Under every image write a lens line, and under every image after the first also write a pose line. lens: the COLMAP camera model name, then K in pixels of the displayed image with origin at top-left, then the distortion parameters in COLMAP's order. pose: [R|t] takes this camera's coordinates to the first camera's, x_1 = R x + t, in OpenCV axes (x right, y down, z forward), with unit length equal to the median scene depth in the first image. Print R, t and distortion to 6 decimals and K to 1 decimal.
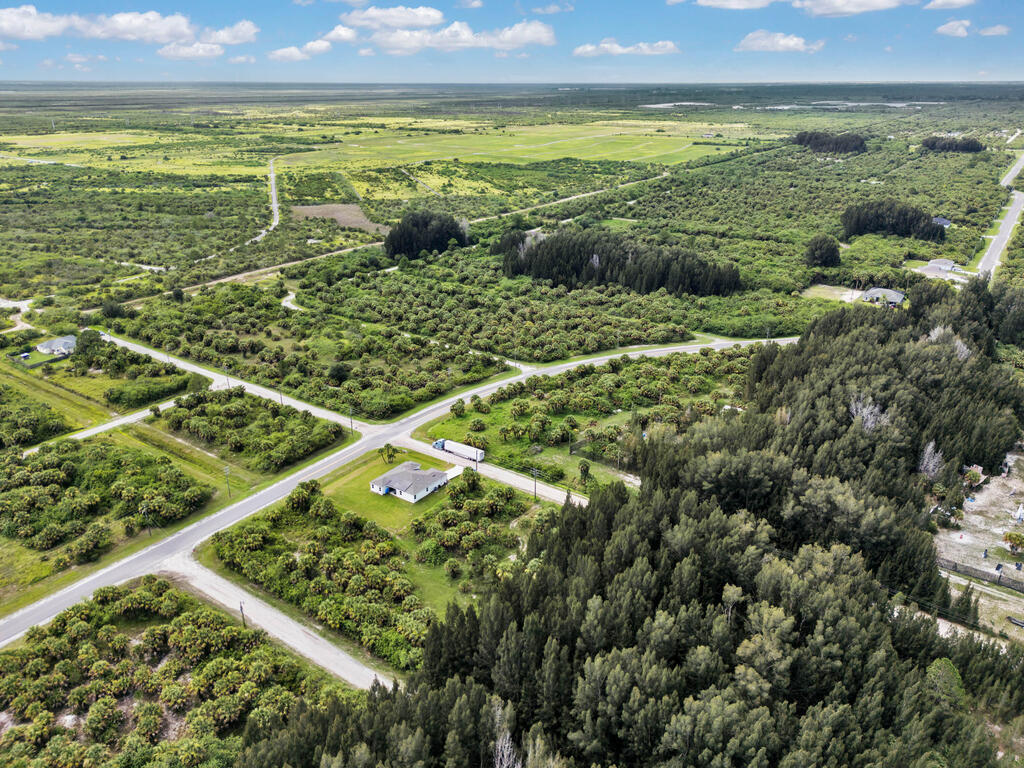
lens RADIAL K [[730.4, 0, 517.4], [0, 730.4, 383.3], [0, 0, 1]] dist [0.080662, -0.075063]
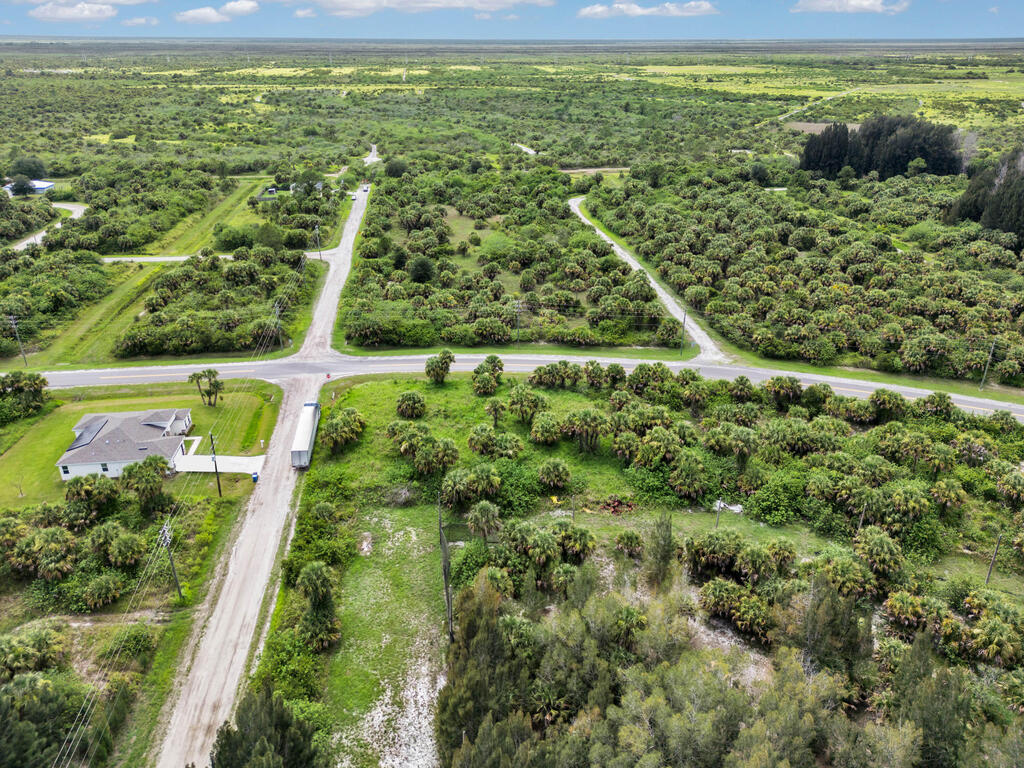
lens RADIAL K [[734.8, 0, 514.4], [0, 734.8, 382.0], [0, 0, 1]] dist [0.080411, -0.084784]
pose [[0.671328, 0.311122, -0.672697, 0.261322], [-0.282218, 0.946559, 0.156139, -0.043875], [0.685326, 0.085027, 0.723256, 0.575445]]
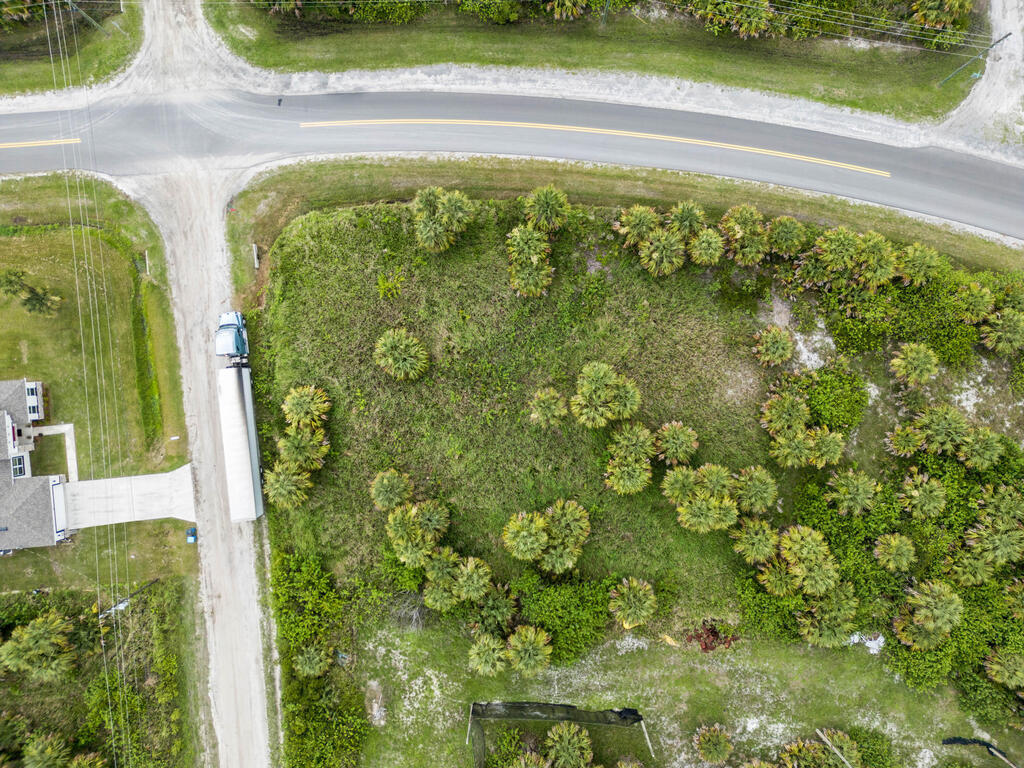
lens RADIAL K [[730.4, 0, 517.4], [0, 730.4, 383.3], [0, 0, 1]] dist [0.080662, -0.075063]
pose [[0.640618, 0.767849, 0.004041, -0.016005], [-0.292107, 0.238832, 0.926085, -0.175791], [0.710128, -0.594447, 0.377294, 0.763649]]
